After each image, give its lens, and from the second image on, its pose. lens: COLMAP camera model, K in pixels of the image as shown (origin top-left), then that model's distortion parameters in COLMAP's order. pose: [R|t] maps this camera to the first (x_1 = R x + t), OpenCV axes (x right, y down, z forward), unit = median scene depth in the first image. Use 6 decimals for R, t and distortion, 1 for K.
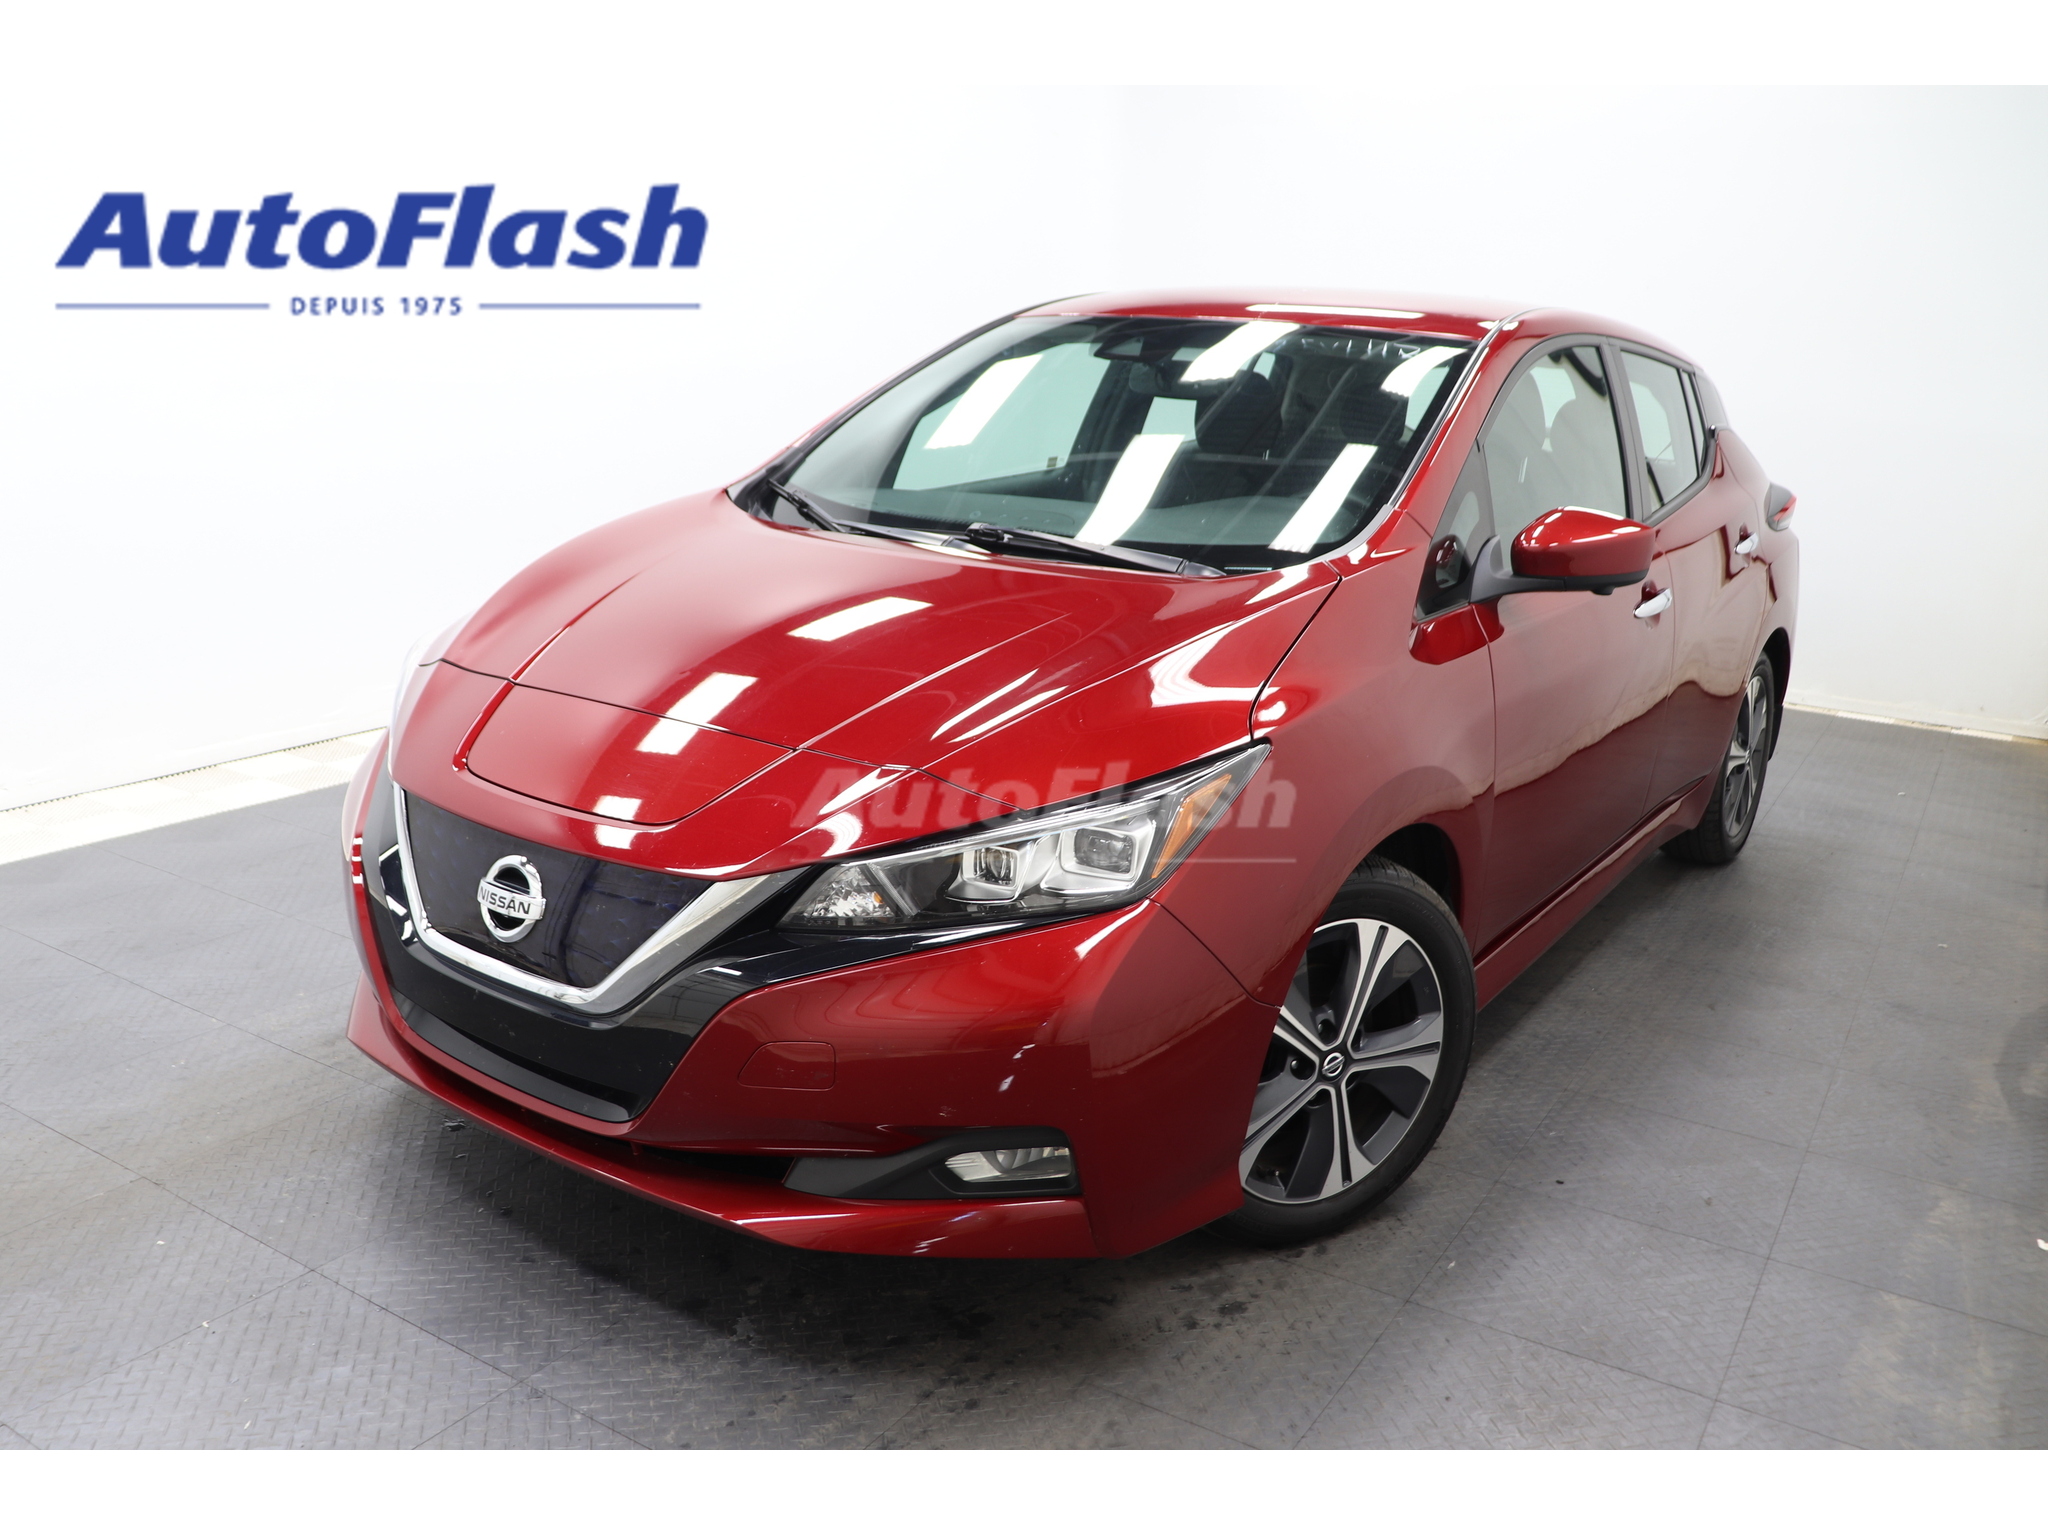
lens RADIAL K [[1572.2, 0, 1024.1], [0, 1572.2, 763.3], [0, 0, 1]] dist [-0.085863, 0.004638]
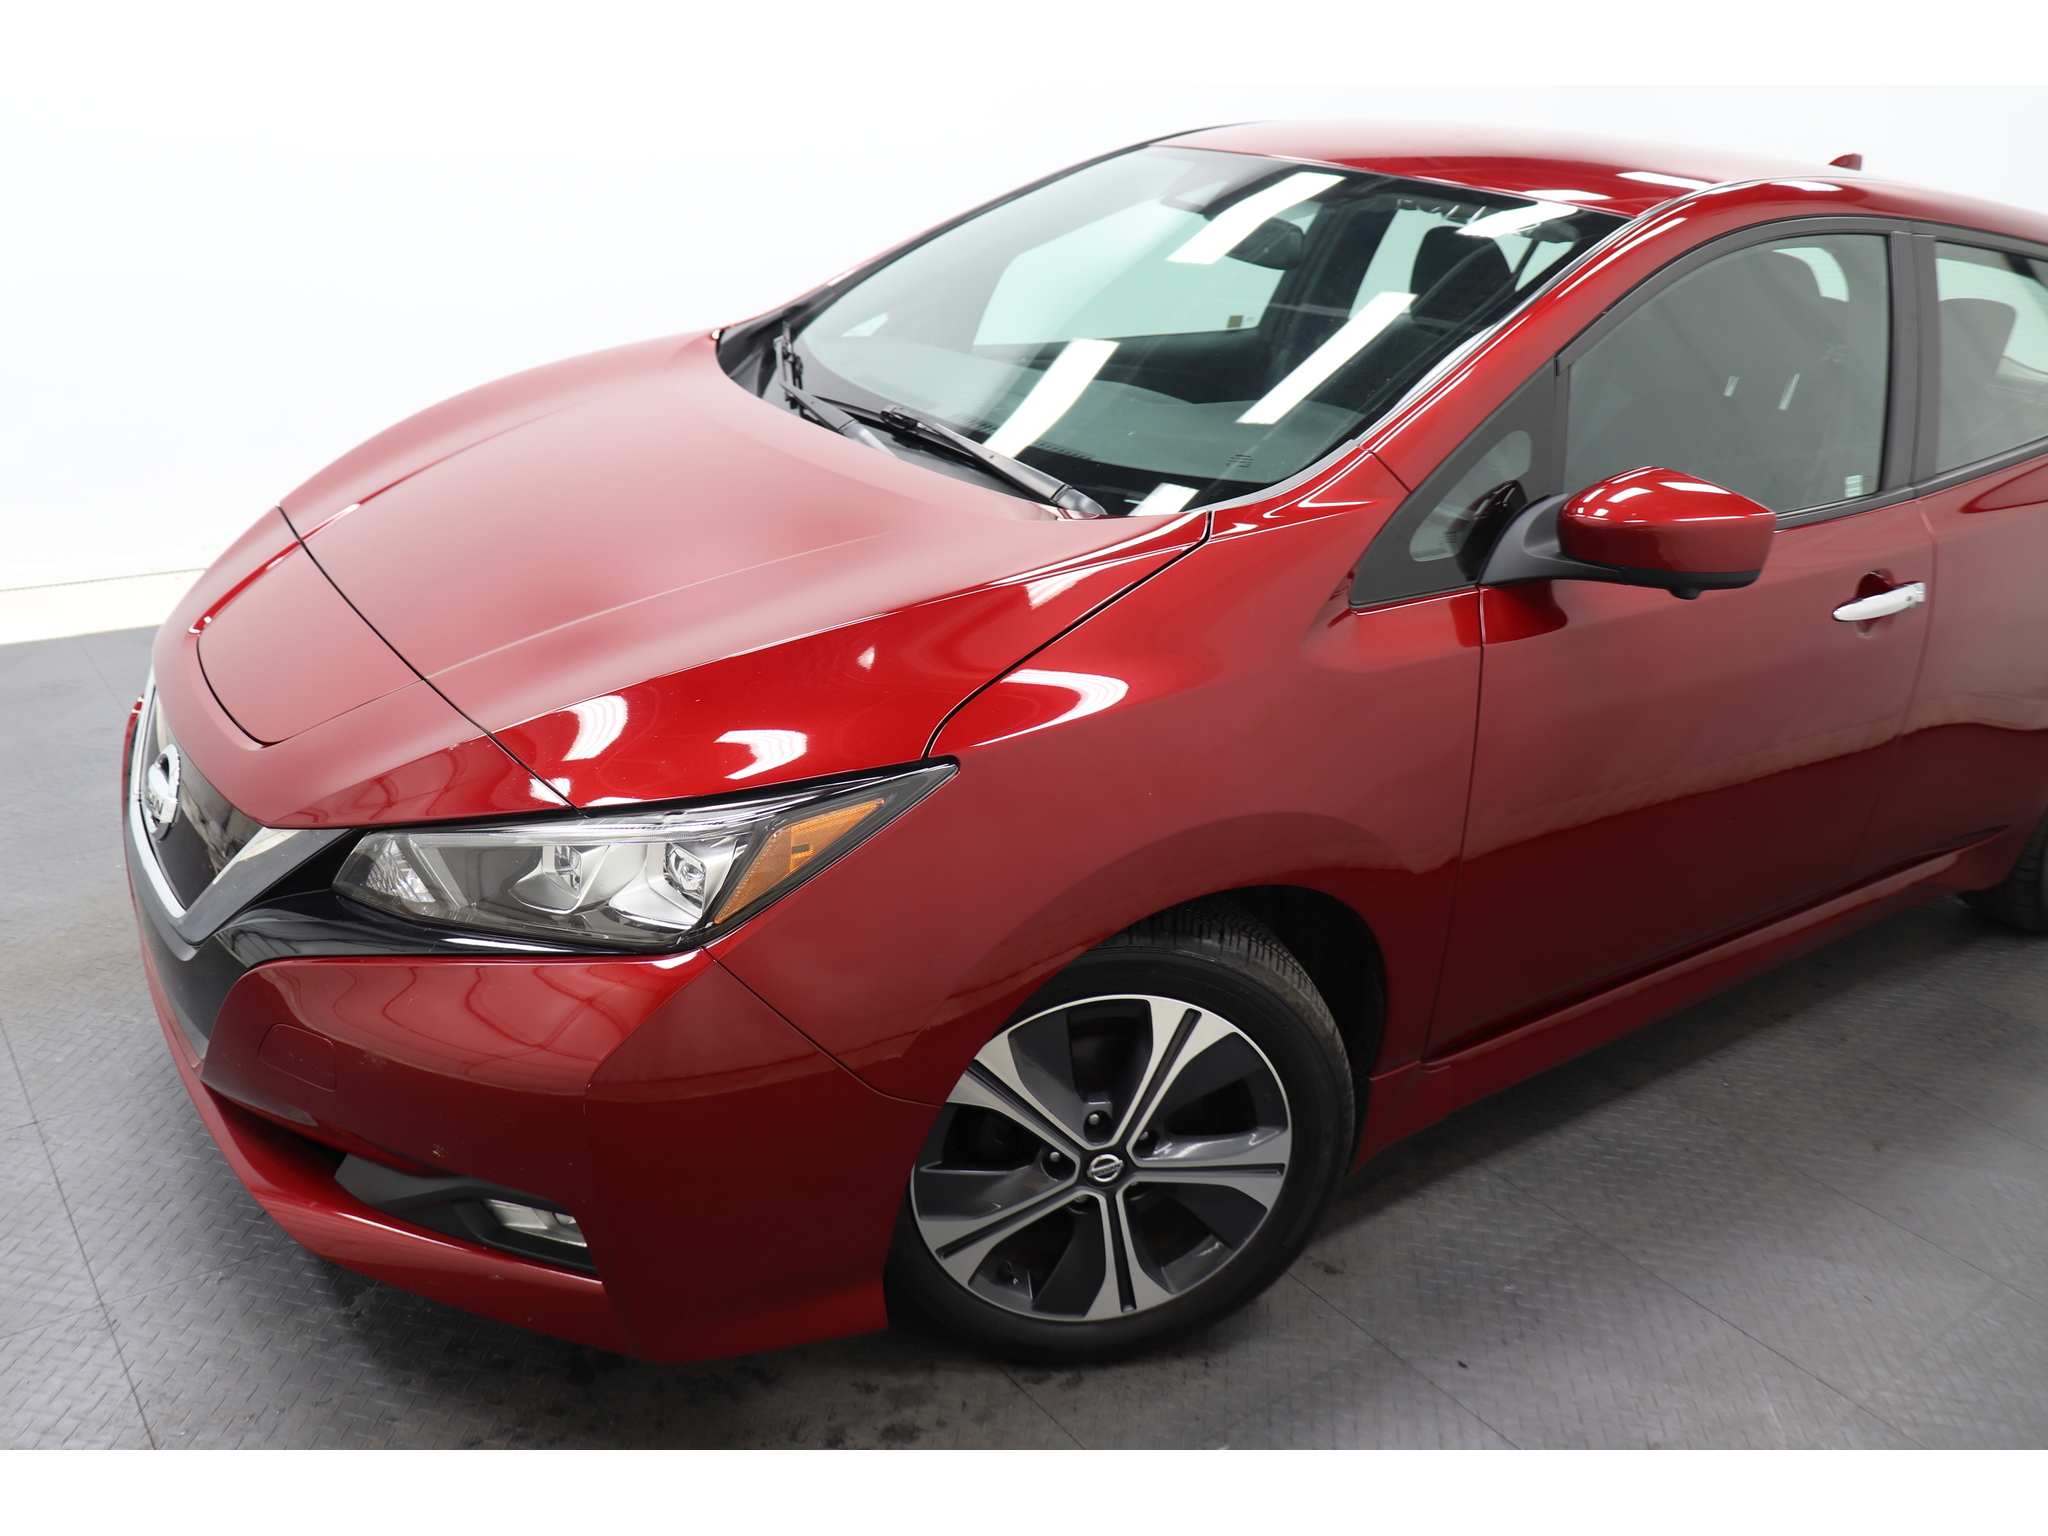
lens RADIAL K [[1572.2, 0, 1024.1], [0, 1572.2, 763.3], [0, 0, 1]] dist [-0.085863, 0.004638]
pose [[0.942247, 0.165884, -0.290951, 0.349566], [-0.131576, 0.982222, 0.133897, -0.101267], [0.307990, -0.087882, 0.947322, 0.271744]]
